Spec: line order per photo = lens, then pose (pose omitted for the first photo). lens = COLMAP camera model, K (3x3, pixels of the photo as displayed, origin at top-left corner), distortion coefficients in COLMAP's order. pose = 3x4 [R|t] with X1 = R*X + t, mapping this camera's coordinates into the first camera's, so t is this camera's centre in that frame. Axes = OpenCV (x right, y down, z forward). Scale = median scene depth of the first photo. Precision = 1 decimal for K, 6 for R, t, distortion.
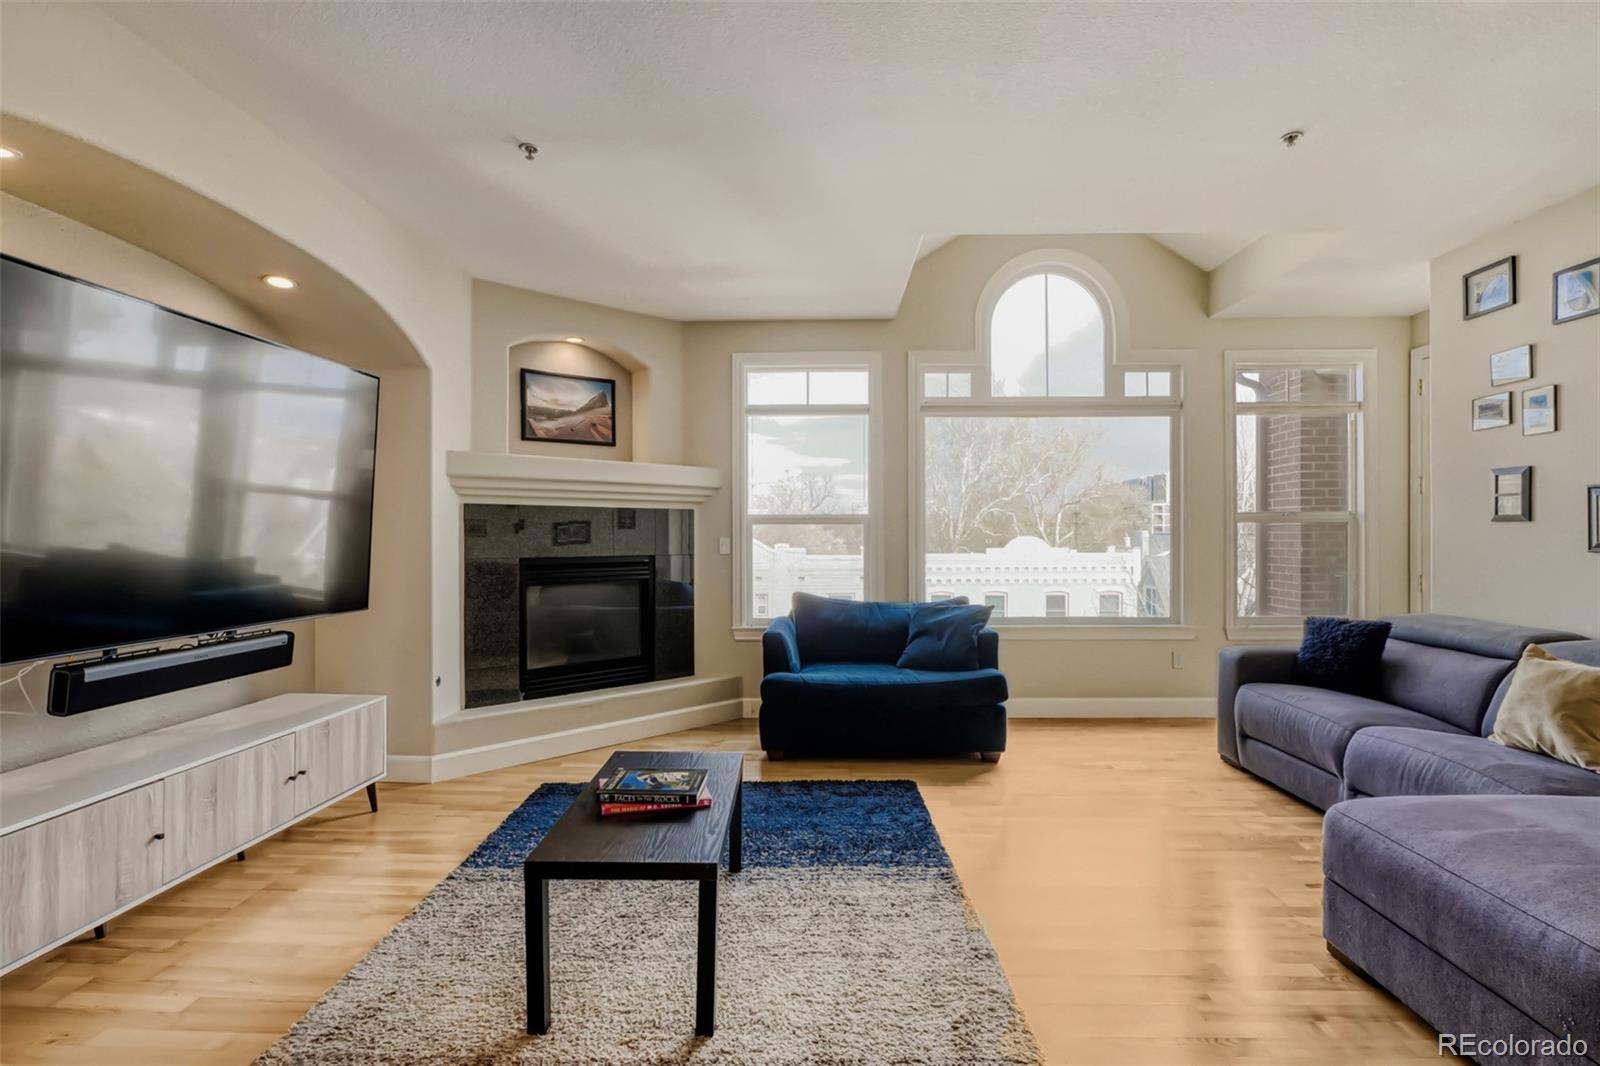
lens RADIAL K [[777.5, 0, 805.6], [0, 777.5, 534.3], [0, 0, 1]] dist [-0.020263, 0.008378]
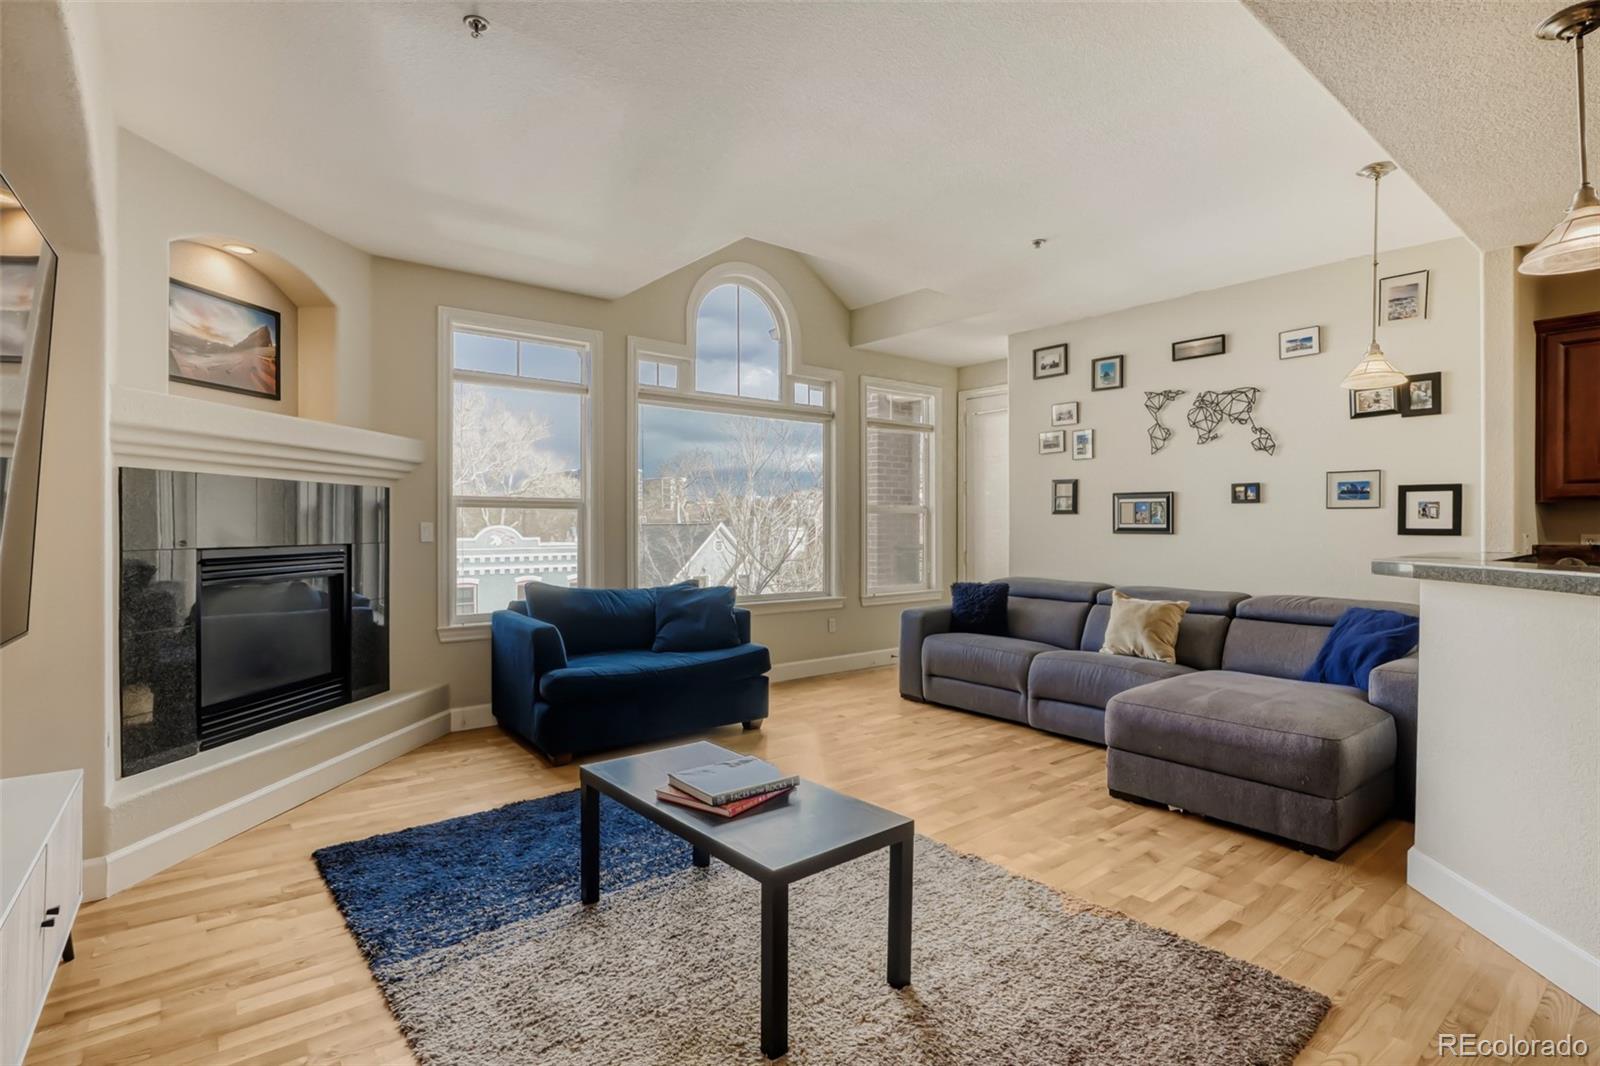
lens RADIAL K [[777.5, 0, 793.3], [0, 777.5, 523.4], [0, 0, 1]] dist [-0.020263, 0.008378]
pose [[0.766069, 0.005682, 0.642733, -0.367736], [-0.005237, 0.999983, -0.002597, 0.006239], [-0.642737, -0.001376, 0.766085, 0.112080]]
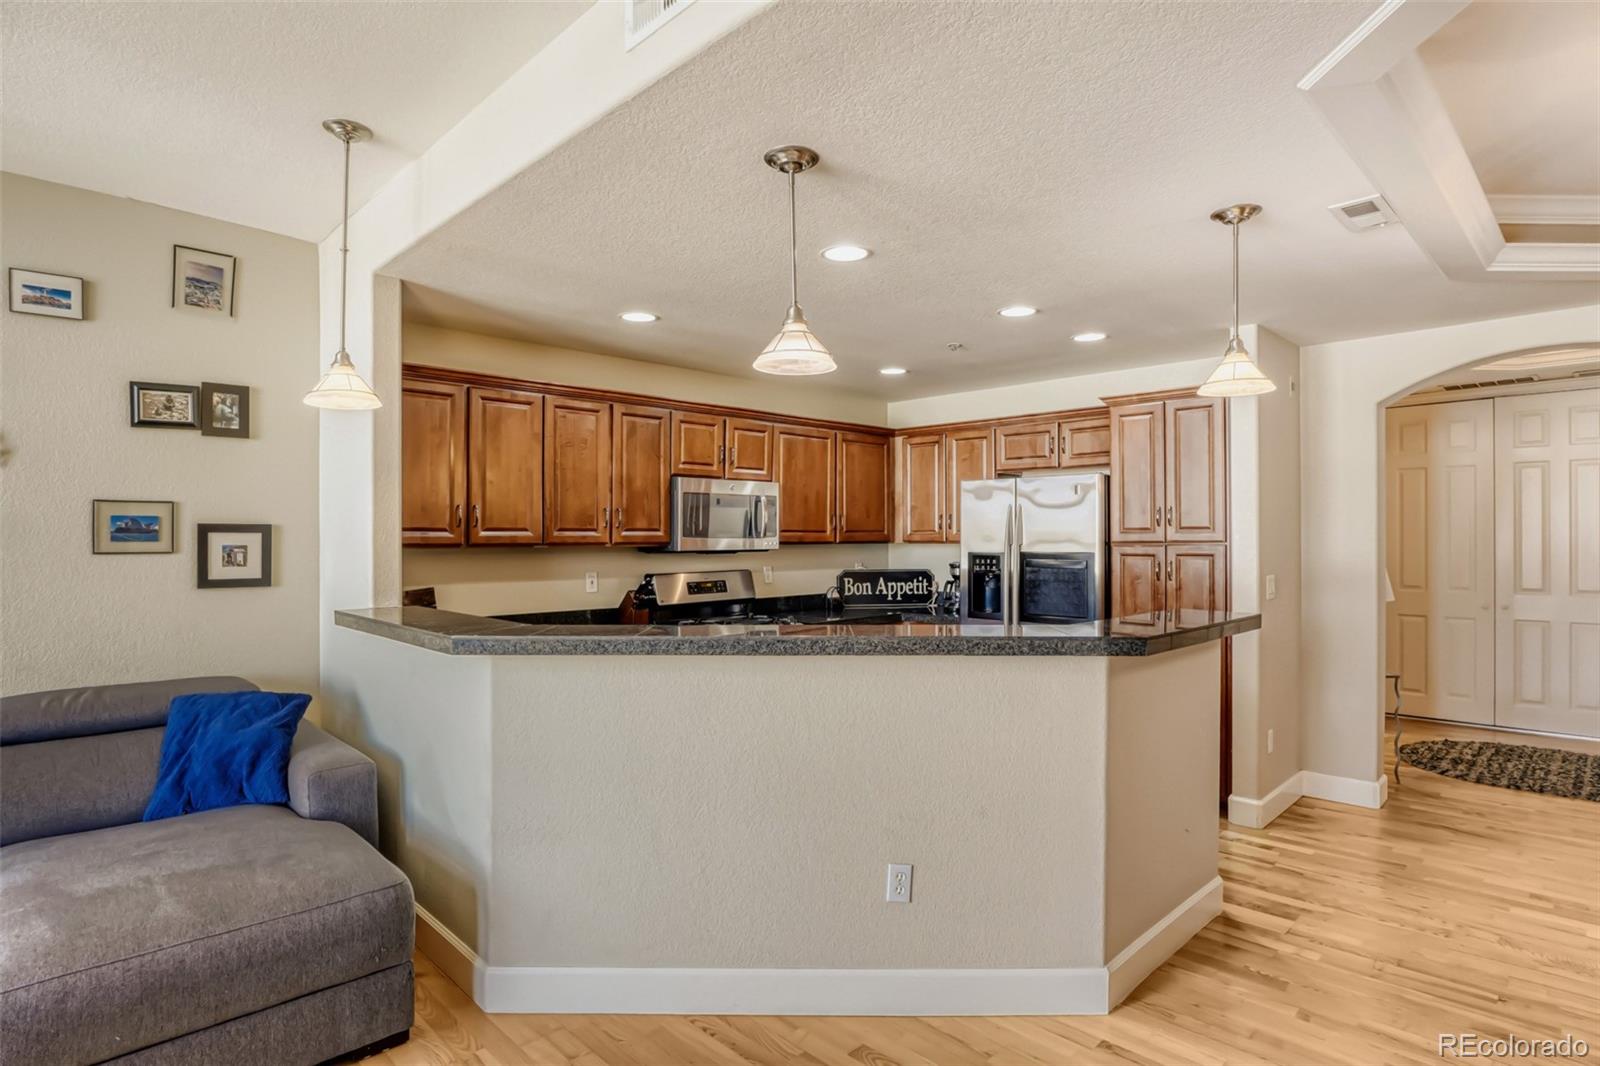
lens RADIAL K [[847.5, 0, 801.1], [0, 847.5, 536.1], [0, 0, 1]] dist [-0.021316, 0.000038]
pose [[-0.722313, 0.002712, 0.691561, -0.172059], [0.001700, 0.999996, -0.002146, -0.027627], [-0.691565, -0.000374, -0.722314, 0.482131]]
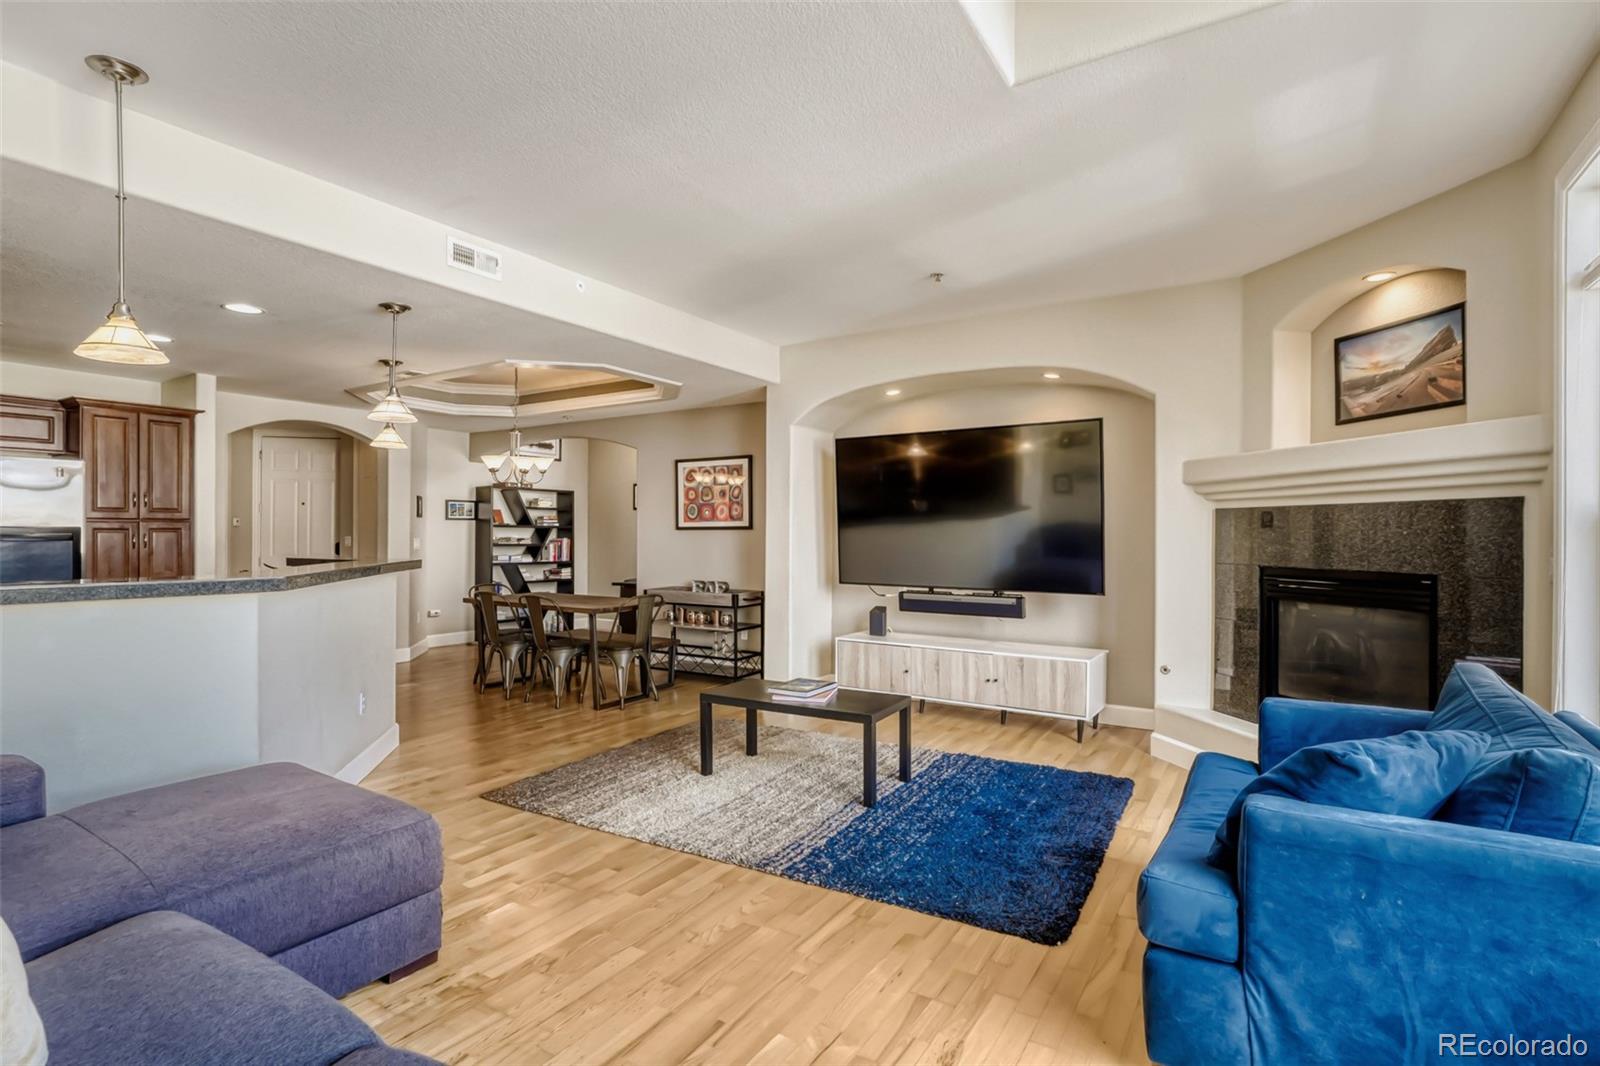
lens RADIAL K [[777.5, 0, 802.6], [0, 777.5, 534.5], [0, 0, 1]] dist [-0.020263, 0.008378]
pose [[-0.511468, -0.000790, -0.859302, 0.618552], [-0.002604, 0.999996, 0.000631, -0.004765], [0.859299, 0.002561, -0.511468, 0.914765]]
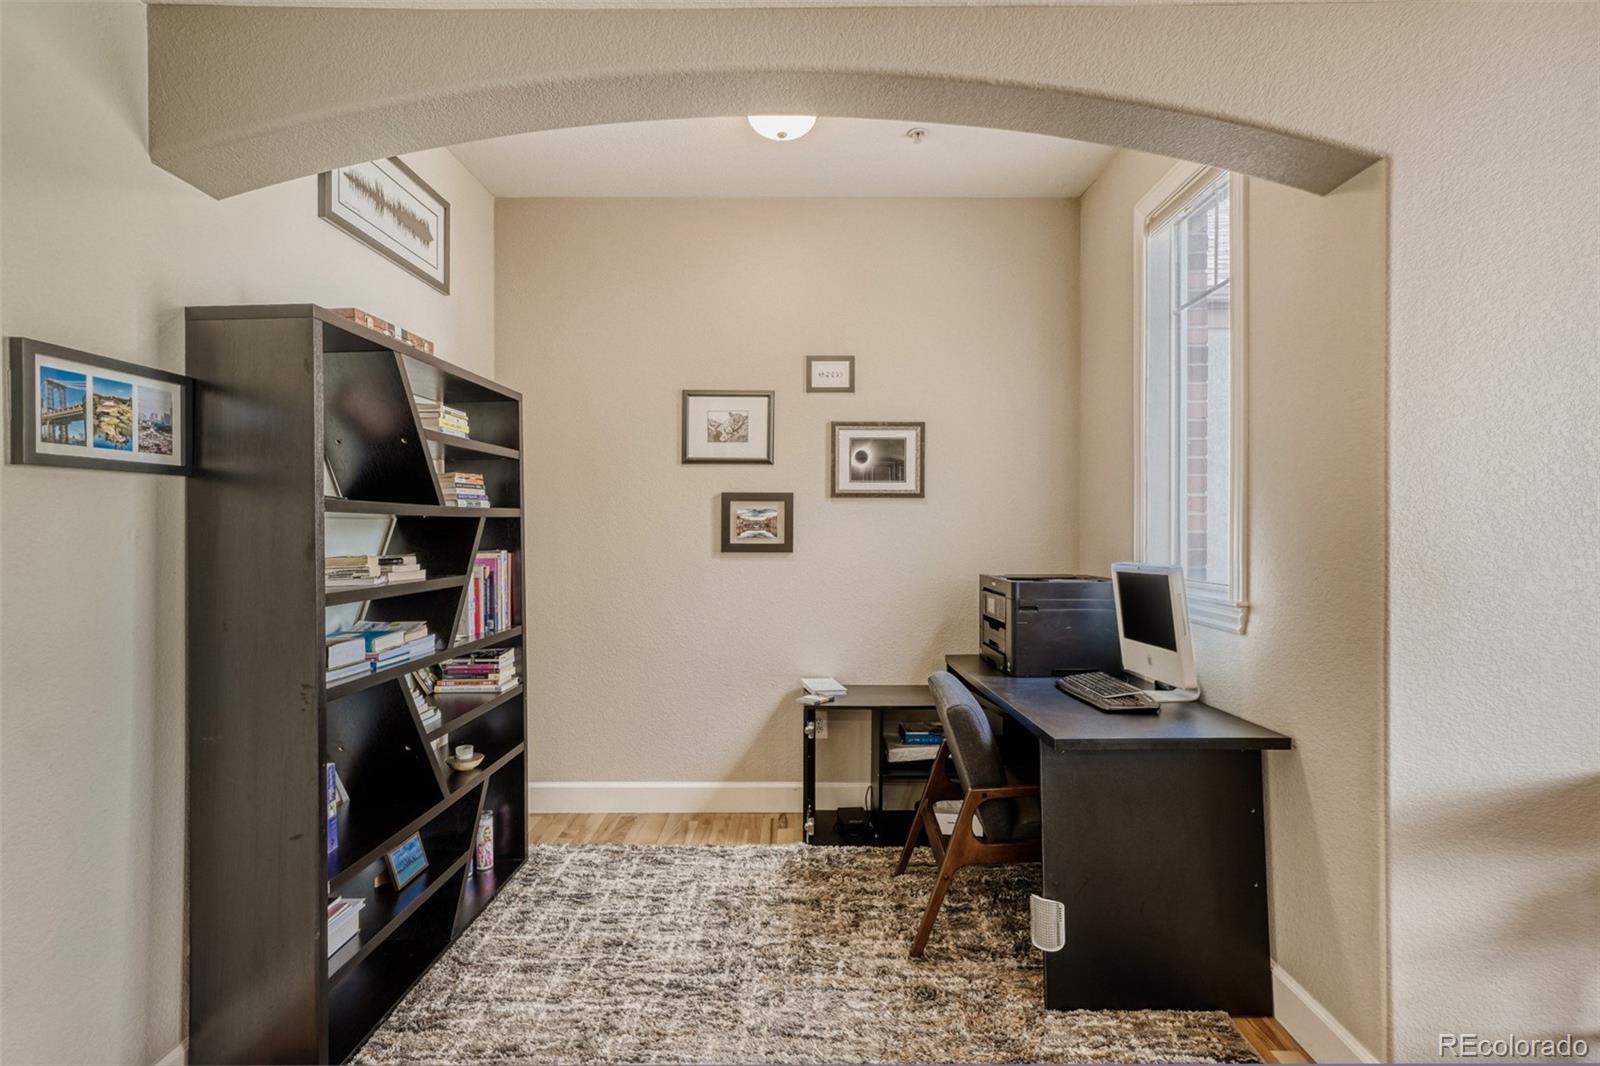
lens RADIAL K [[777.5, 0, 787.5], [0, 777.5, 528.4], [0, 0, 1]] dist [-0.020263, 0.008378]
pose [[0.006899, 0.004433, -0.999966, -0.202314], [0.004225, 0.999981, 0.004462, -0.010893], [0.999967, -0.004256, 0.006880, -0.417811]]
